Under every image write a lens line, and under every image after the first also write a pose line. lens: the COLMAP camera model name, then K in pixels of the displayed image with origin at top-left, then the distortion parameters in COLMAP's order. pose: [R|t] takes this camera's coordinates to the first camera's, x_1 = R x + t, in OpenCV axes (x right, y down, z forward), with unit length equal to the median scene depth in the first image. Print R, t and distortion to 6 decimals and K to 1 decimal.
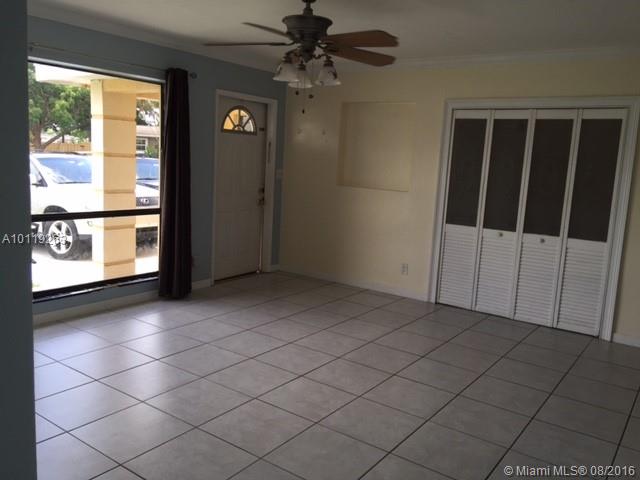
lens RADIAL K [[544.1, 0, 320.0], [0, 544.1, 240.0], [0, 0, 1]] dist [0.010003, -0.002297]
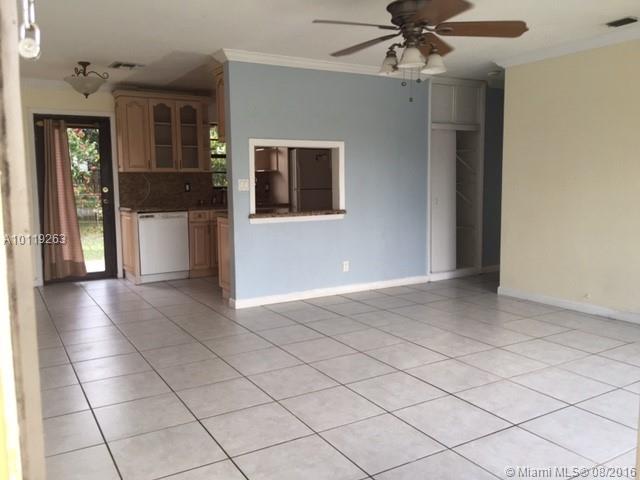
lens RADIAL K [[544.1, 0, 320.0], [0, 544.1, 240.0], [0, 0, 1]] dist [0.010003, -0.002297]
pose [[-0.918044, -0.083715, 0.387540, -0.157269], [0.022928, 0.964609, 0.262686, -0.144349], [-0.395815, 0.250043, -0.883634, 1.124954]]
